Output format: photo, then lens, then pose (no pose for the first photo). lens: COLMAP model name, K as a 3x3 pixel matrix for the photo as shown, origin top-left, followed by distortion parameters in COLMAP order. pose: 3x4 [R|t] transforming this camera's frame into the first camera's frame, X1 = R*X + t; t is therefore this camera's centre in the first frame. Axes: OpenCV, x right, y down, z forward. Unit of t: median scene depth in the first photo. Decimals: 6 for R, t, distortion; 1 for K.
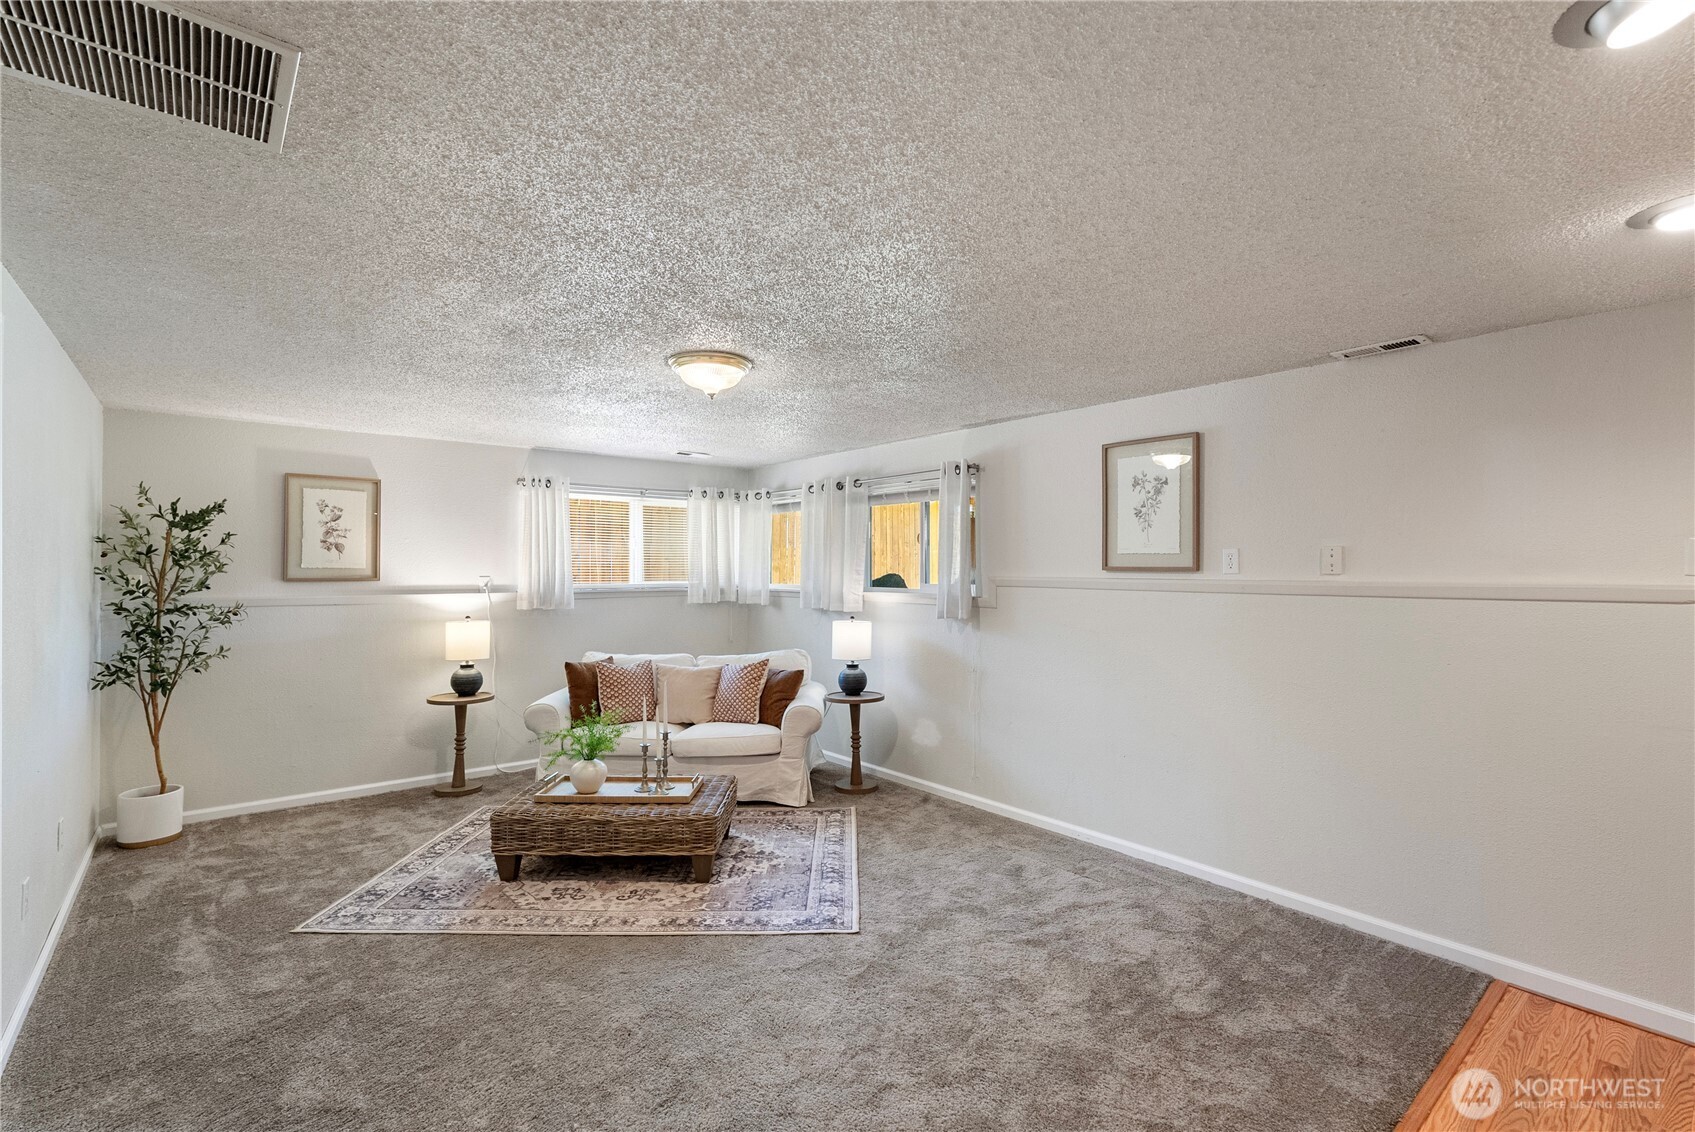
lens RADIAL K [[781.3, 0, 850.3], [0, 781.3, 548.1], [0, 0, 1]] dist [-0.010810, 0.001288]
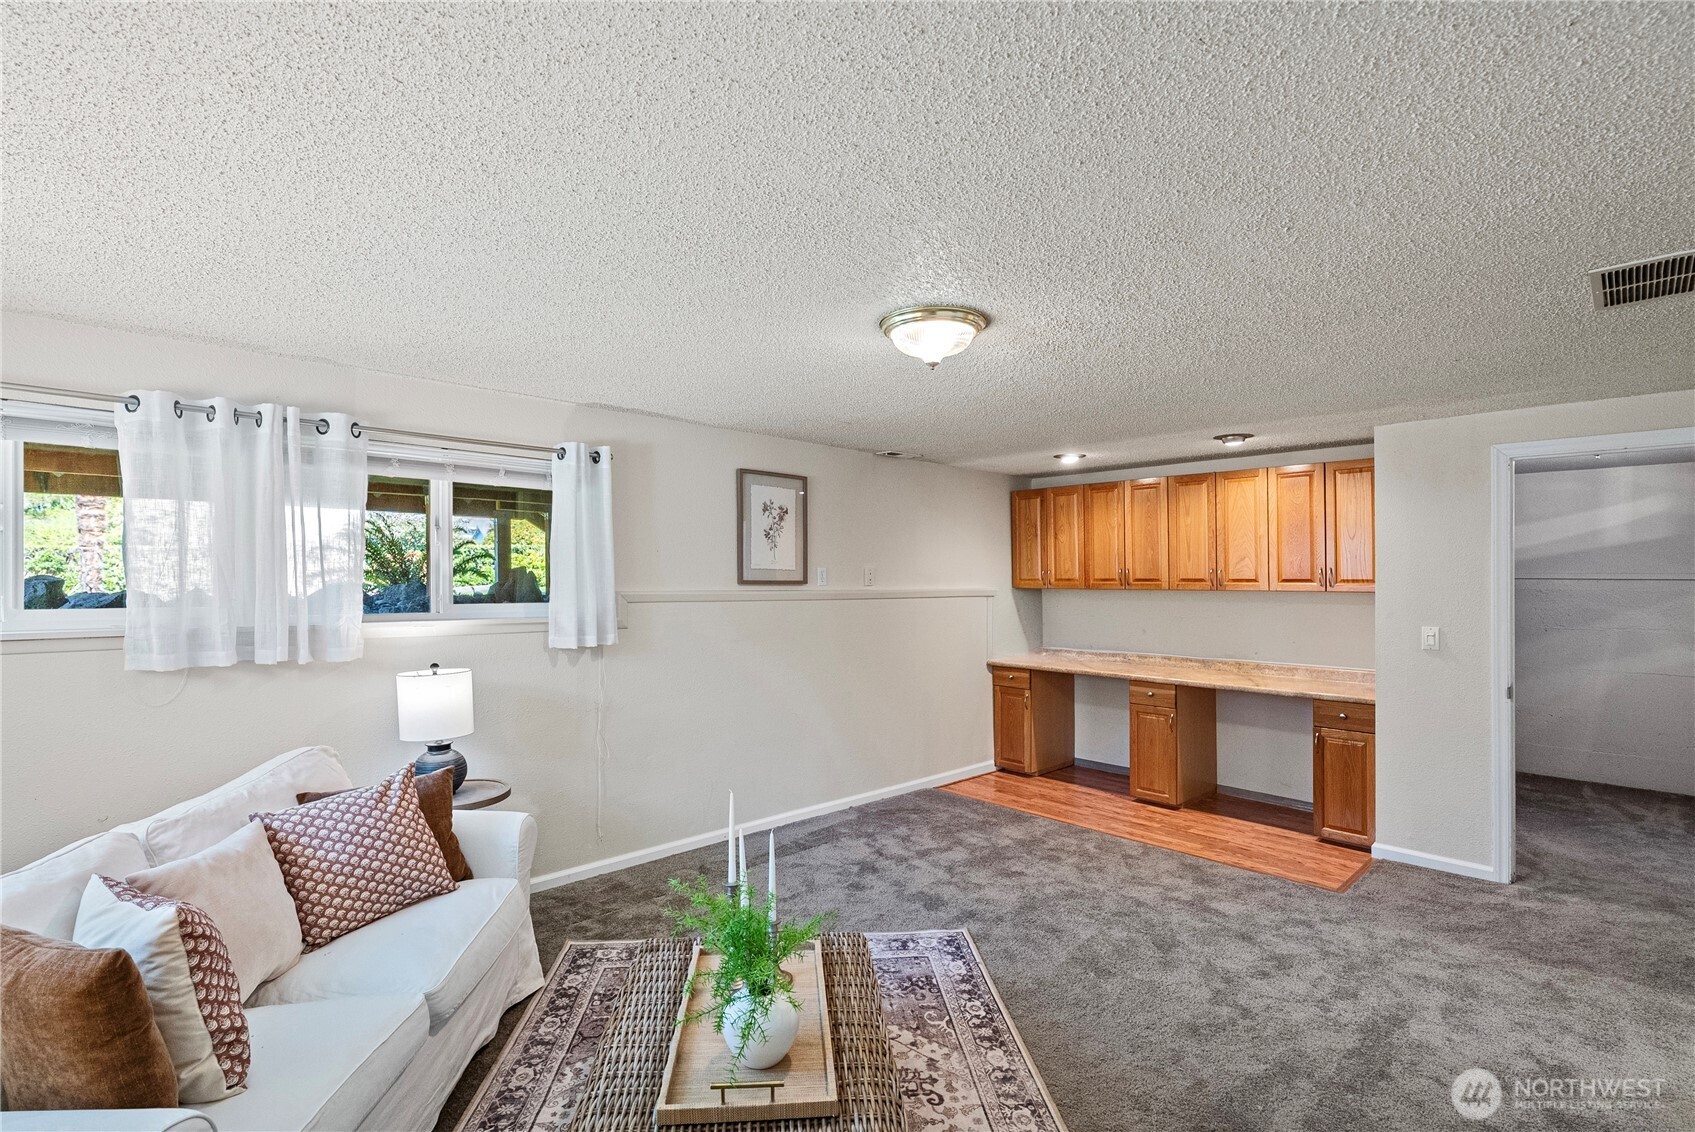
lens RADIAL K [[767.8, 0, 847.5], [0, 767.8, 566.0], [0, 0, 1]] dist [-0.011246, 0.000584]
pose [[-0.071849, 0.011553, 0.997349, -0.829945], [-0.030545, 0.999438, -0.013777, 0.015089], [-0.996948, -0.031454, -0.071455, 1.015158]]
